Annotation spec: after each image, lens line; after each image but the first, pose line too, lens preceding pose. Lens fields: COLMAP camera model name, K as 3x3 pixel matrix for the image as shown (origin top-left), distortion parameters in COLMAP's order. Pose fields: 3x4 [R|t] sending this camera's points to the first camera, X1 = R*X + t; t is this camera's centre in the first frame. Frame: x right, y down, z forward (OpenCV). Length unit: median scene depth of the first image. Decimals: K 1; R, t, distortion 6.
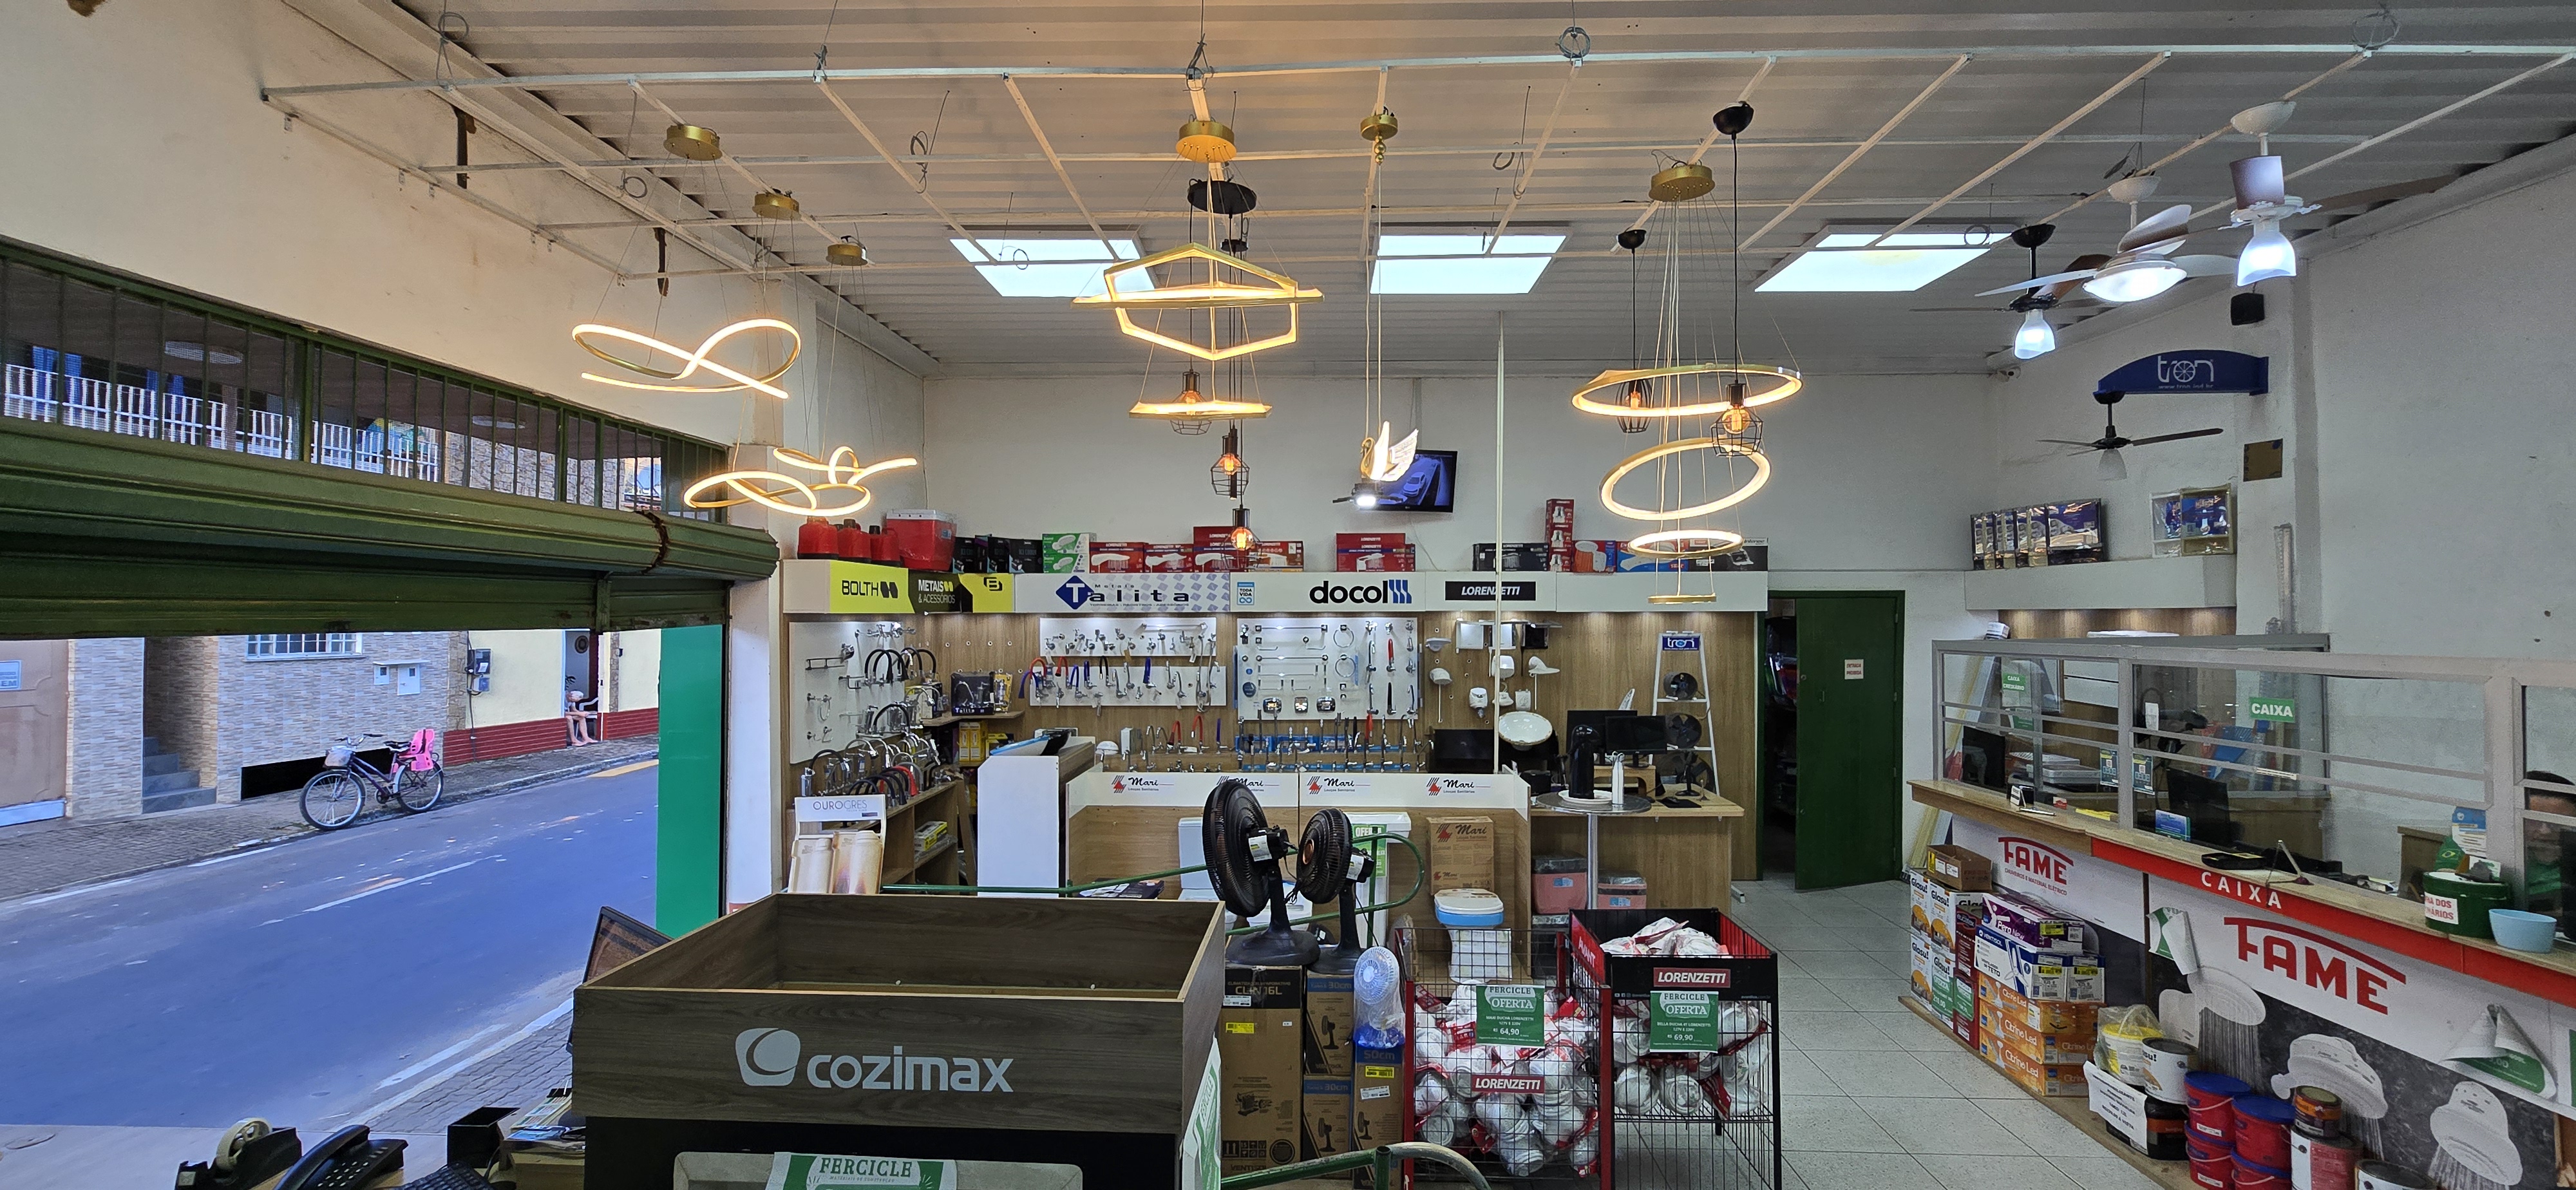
lens RADIAL K [[1052.5, 0, 1287.2], [0, 1052.5, 600.9], [0, 0, 1]] dist [-0.001601, 0.000429]
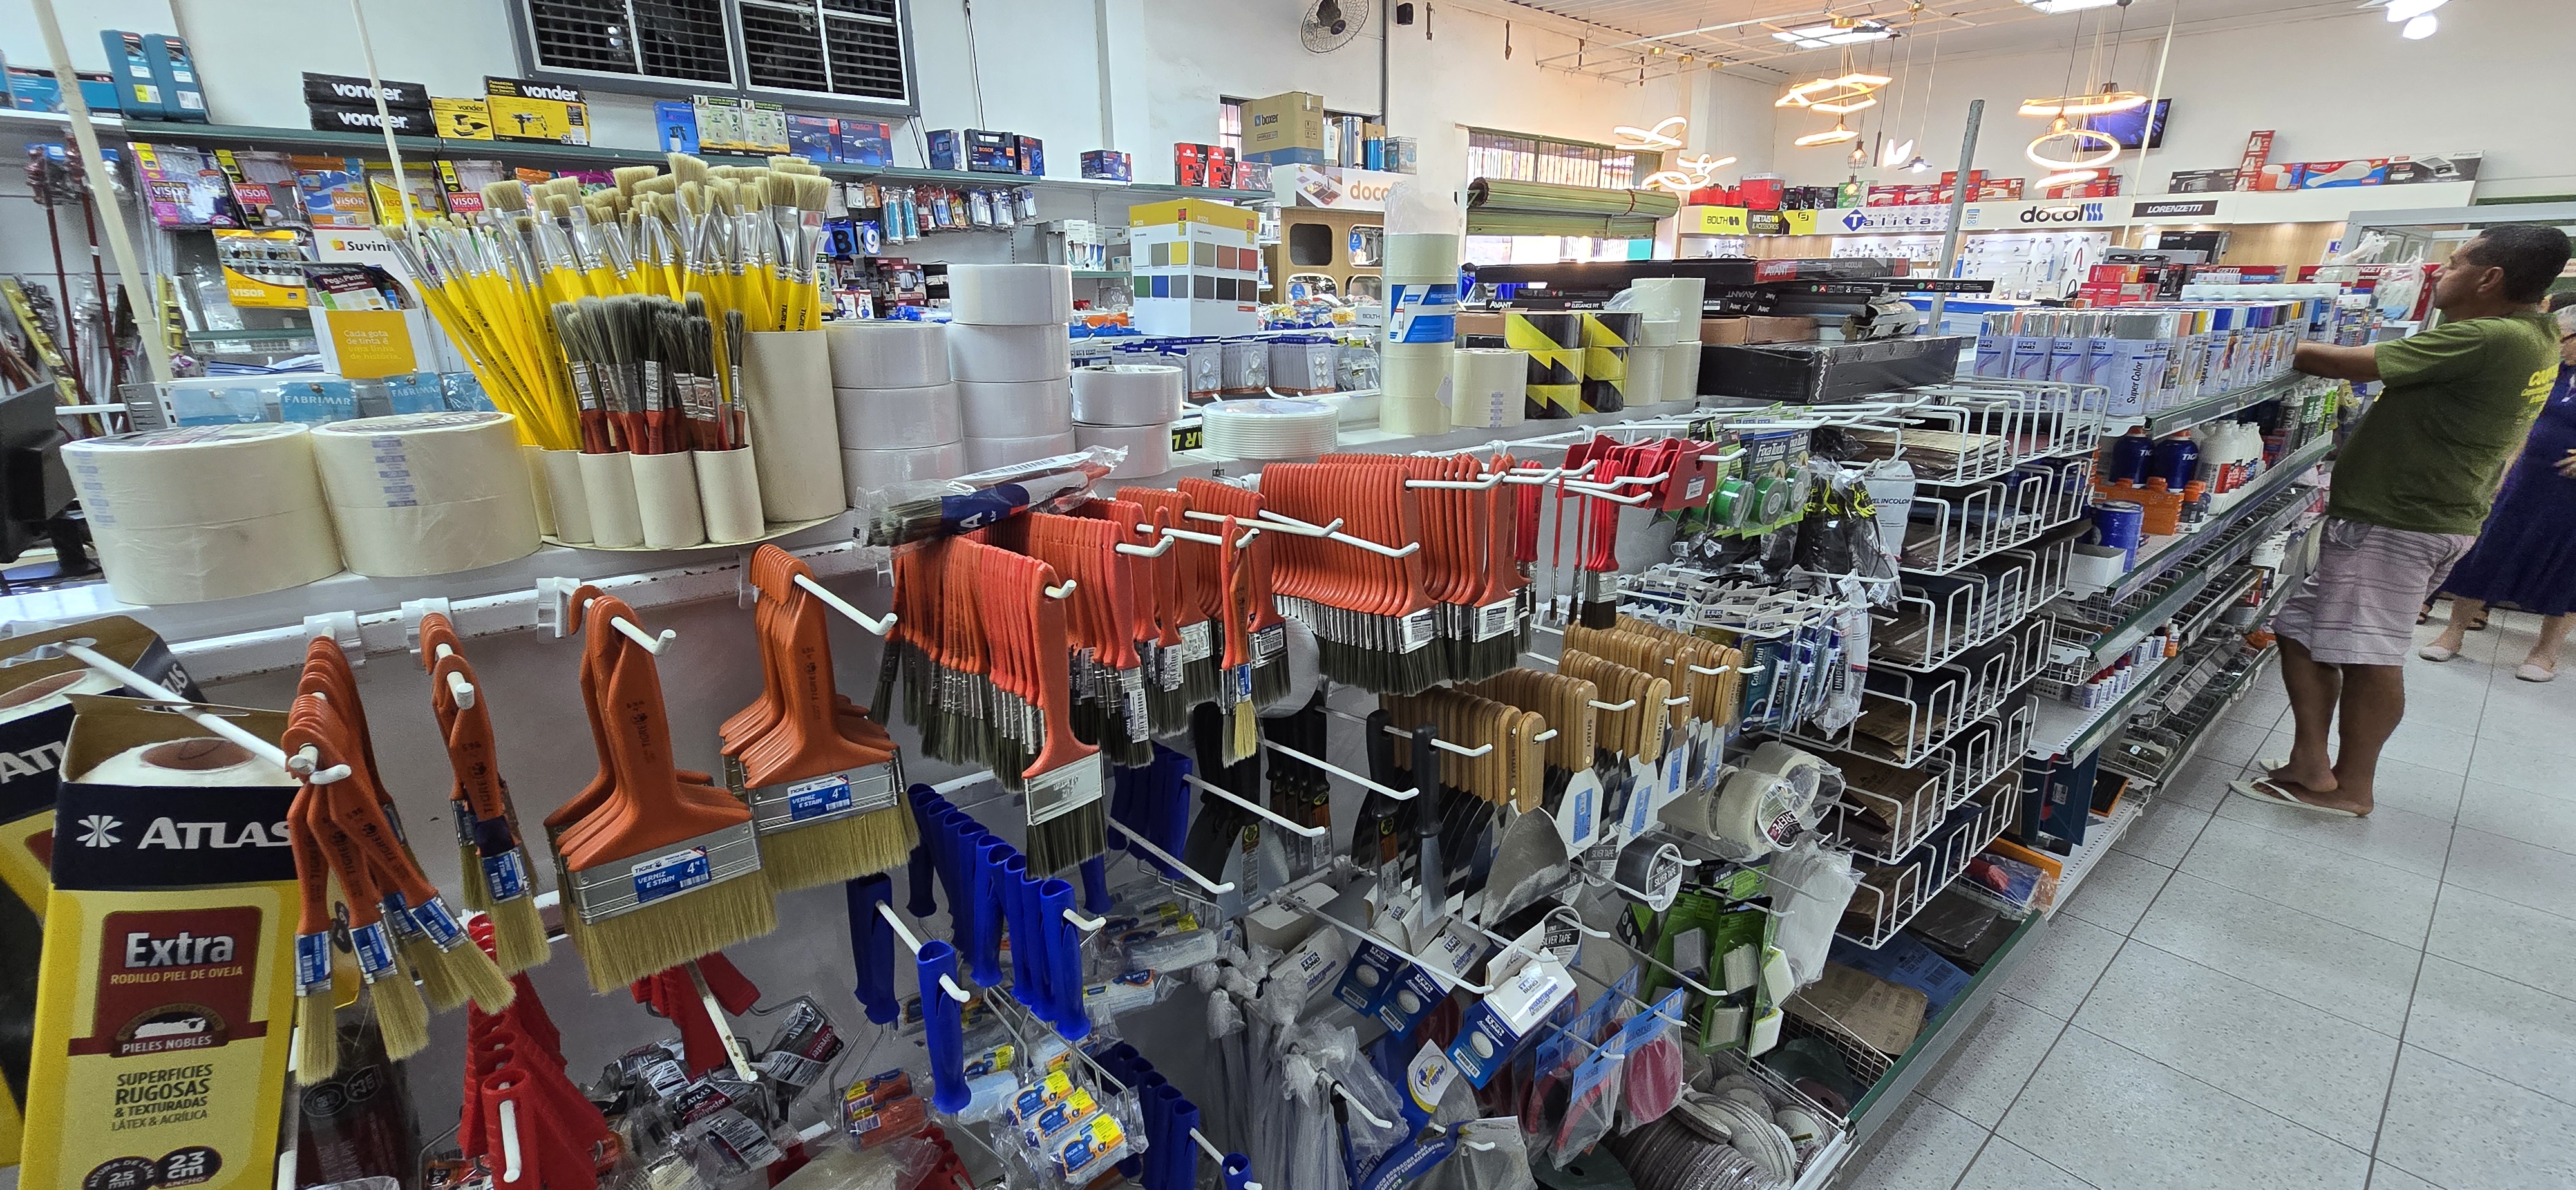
lens RADIAL K [[1052.5, 0, 1294.2], [0, 1052.5, 599.5], [0, 0, 1]] dist [-0.001601, 0.000429]
pose [[0.689633, 0.214790, -0.691571, 0.456383], [0.015102, 0.950526, 0.310277, 0.031834], [0.724001, -0.224422, 0.652271, -0.833416]]
